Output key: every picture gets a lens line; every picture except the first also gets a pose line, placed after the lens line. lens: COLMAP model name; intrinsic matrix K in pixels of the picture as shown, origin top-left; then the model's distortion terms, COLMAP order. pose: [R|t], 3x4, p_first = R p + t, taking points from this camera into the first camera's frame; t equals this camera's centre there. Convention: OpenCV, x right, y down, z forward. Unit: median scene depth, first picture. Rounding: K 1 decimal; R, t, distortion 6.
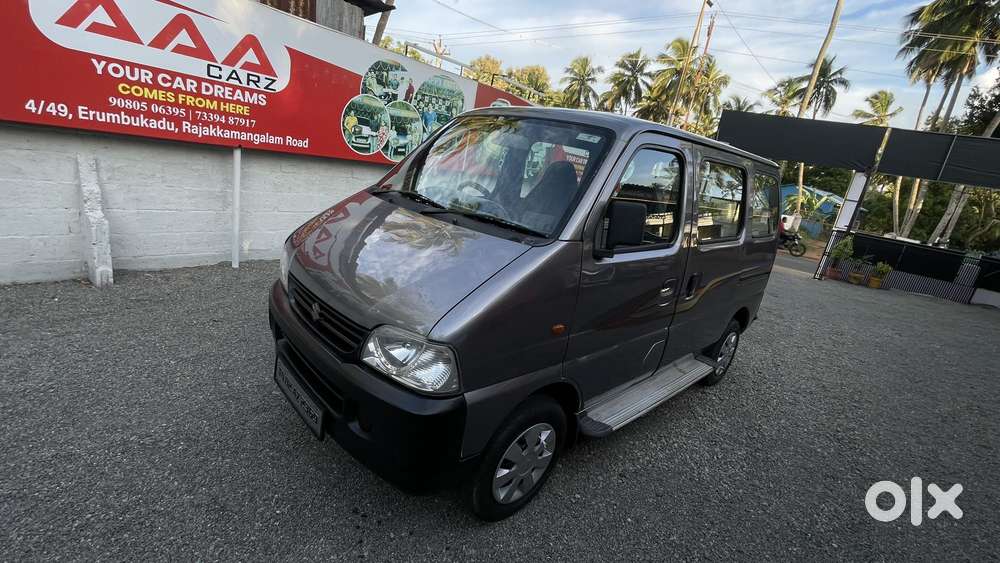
lens RADIAL K [[401.3, 0, 498.3], [0, 401.3, 281.3], [0, 0, 1]] dist [-0.001804, -0.000338]
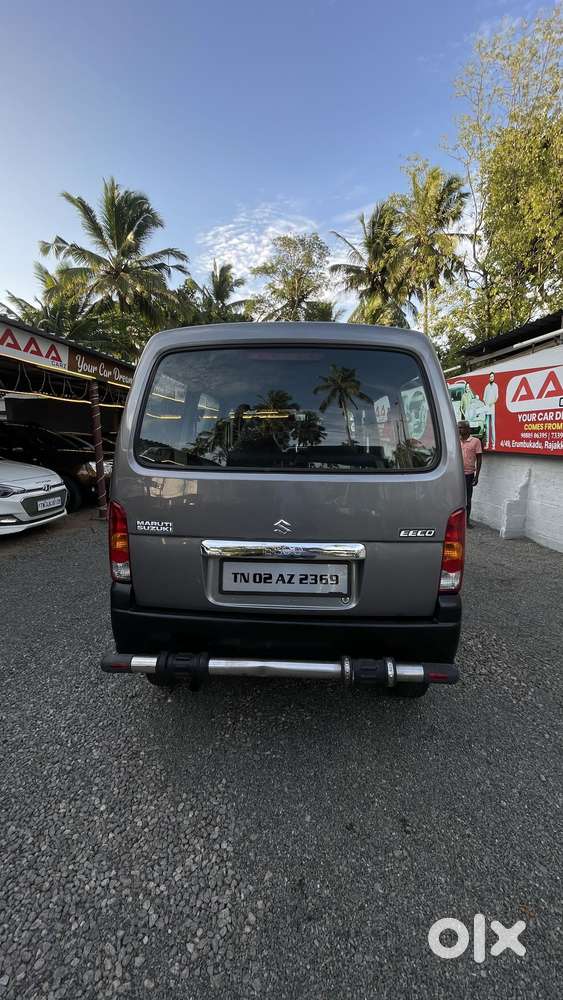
lens RADIAL K [[404.8, 0, 285.4], [0, 404.8, 501.6], [0, 0, 1]] dist [-0.001321, -0.000392]
pose [[-0.700162, -0.044325, -0.712607, 0.879311], [-0.314793, 0.914991, 0.252382, -0.273190], [0.640842, 0.401032, -0.654595, 1.431585]]
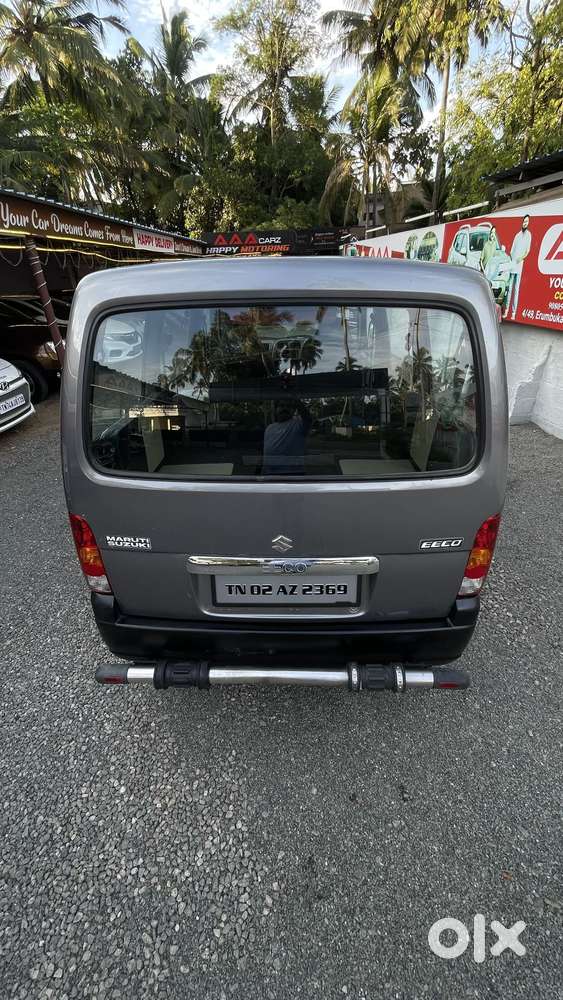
lens RADIAL K [[404.8, 0, 285.4], [0, 404.8, 501.6], [0, 0, 1]] dist [-0.001321, -0.000392]
pose [[-0.679581, 0.233446, -0.695466, 0.809211], [-0.297172, 0.779149, 0.551920, -0.373444], [0.670715, 0.581747, -0.460121, 1.296366]]
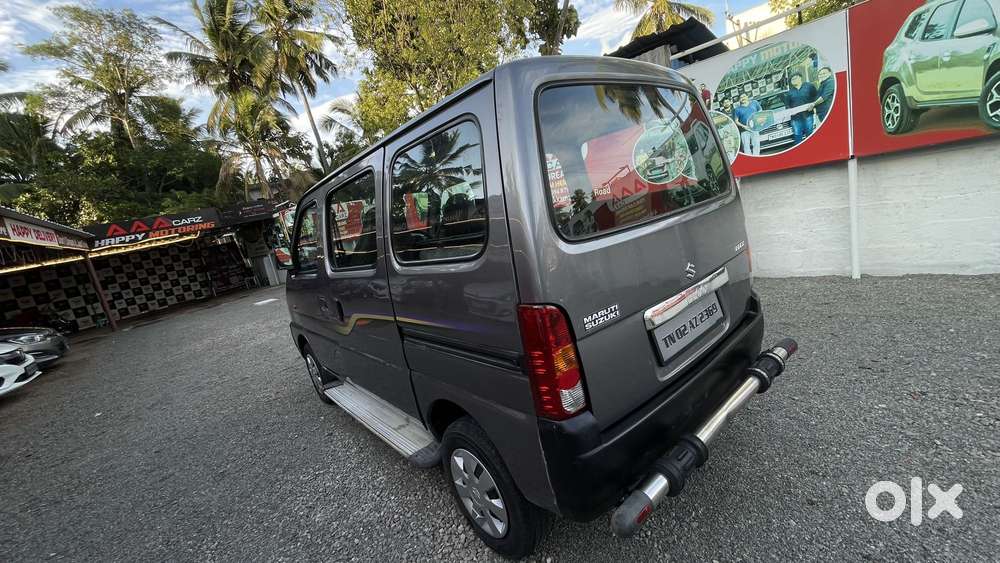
lens RADIAL K [[402.4, 0, 503.6], [0, 402.4, 281.7], [0, 0, 1]] dist [-0.001649, -0.000470]
pose [[-0.061416, 0.049484, -0.996885, 0.998269], [-0.110398, 0.992305, 0.056058, -0.119142], [0.991988, 0.113497, -0.055480, 0.965968]]
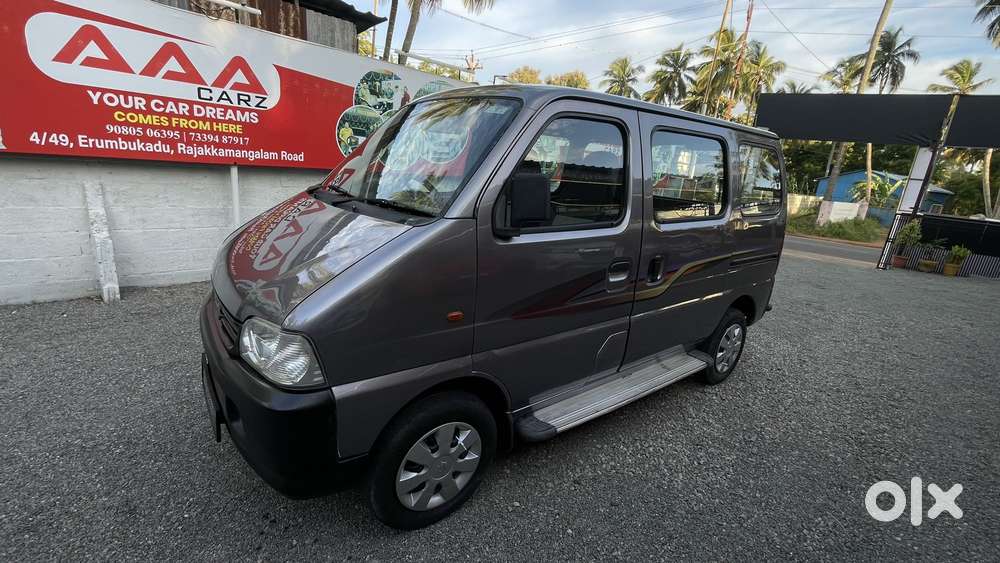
lens RADIAL K [[402.4, 0, 503.6], [0, 402.4, 281.7], [0, 0, 1]] dist [-0.001649, -0.000470]
pose [[0.993379, -0.046818, -0.104915, 0.159170], [0.044409, 0.998696, -0.025180, 0.030168], [0.105957, 0.020354, 0.994162, 0.045116]]
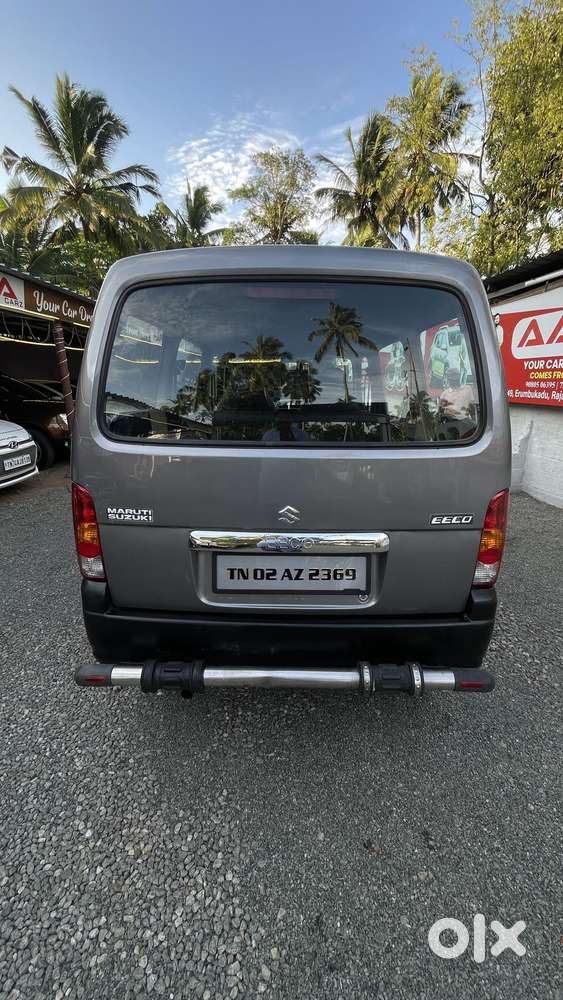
lens RADIAL K [[404.8, 0, 285.4], [0, 404.8, 501.6], [0, 0, 1]] dist [-0.001321, -0.000392]
pose [[-0.672099, 0.056982, -0.738266, 0.830526], [-0.316728, 0.879096, 0.356193, -0.272420], [0.669303, 0.473226, -0.572792, 1.346301]]
